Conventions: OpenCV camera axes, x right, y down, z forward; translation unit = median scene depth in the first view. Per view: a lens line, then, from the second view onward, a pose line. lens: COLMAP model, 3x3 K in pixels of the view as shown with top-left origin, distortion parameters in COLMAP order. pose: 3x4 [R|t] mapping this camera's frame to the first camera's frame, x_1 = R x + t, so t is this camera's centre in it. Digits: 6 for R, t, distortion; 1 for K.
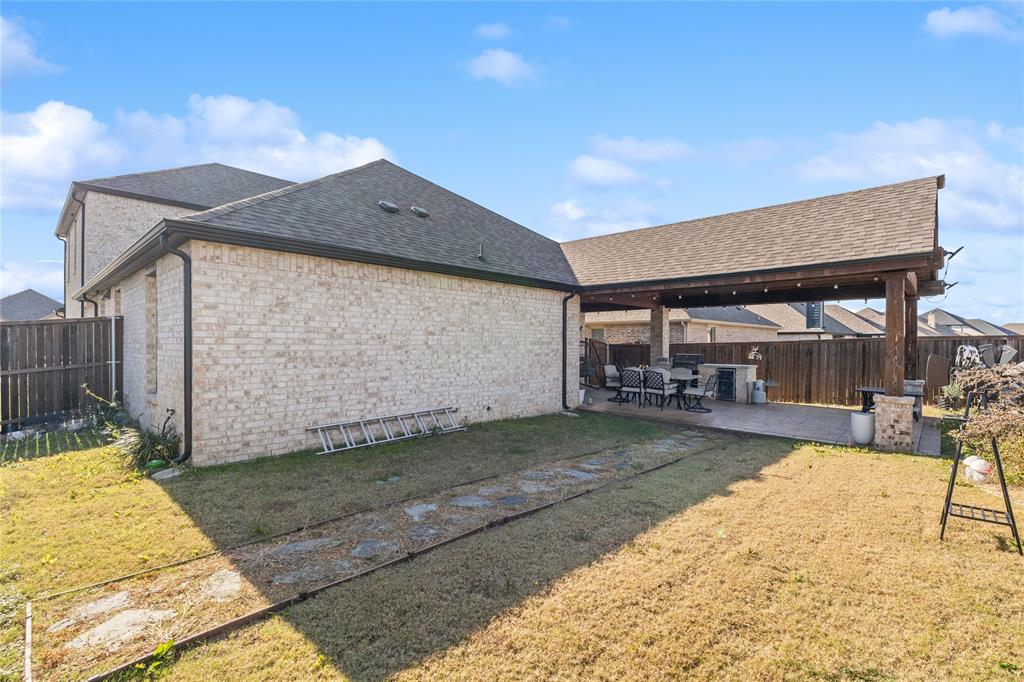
lens RADIAL K [[467.7, 0, 509.2], [0, 467.7, 340.5], [0, 0, 1]] dist [-0.004633, 0.000117]
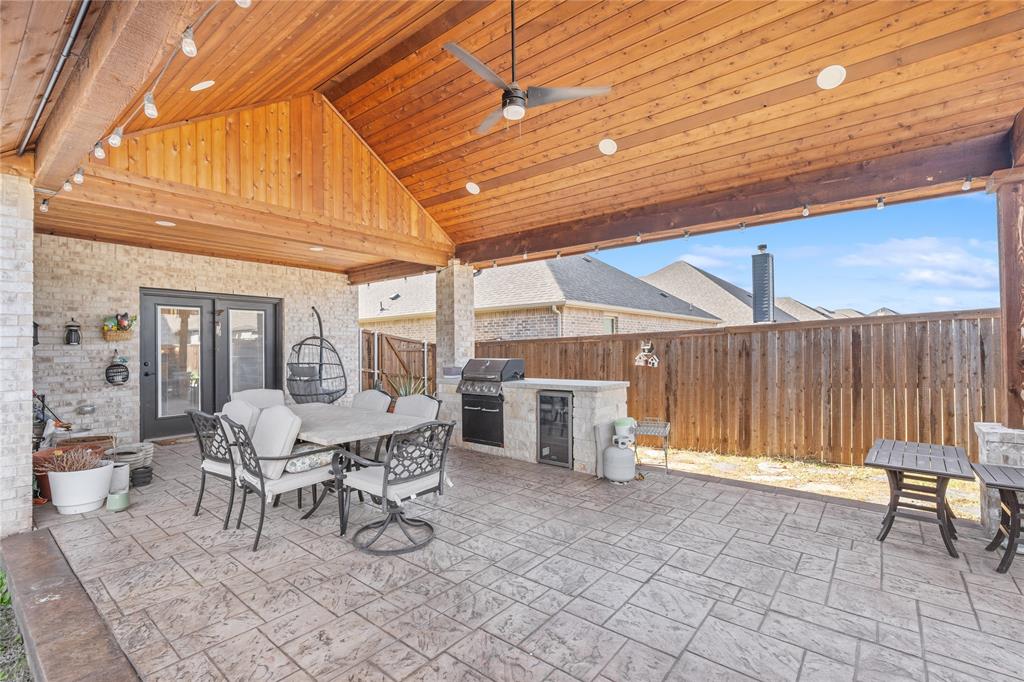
lens RADIAL K [[467.7, 0, 514.5], [0, 467.7, 345.4], [0, 0, 1]] dist [-0.004633, 0.000117]
pose [[0.996449, -0.011870, 0.083355, 0.363453], [0.012104, 0.999924, -0.002297, 0.017651], [-0.083321, 0.003298, 0.996517, 0.535816]]
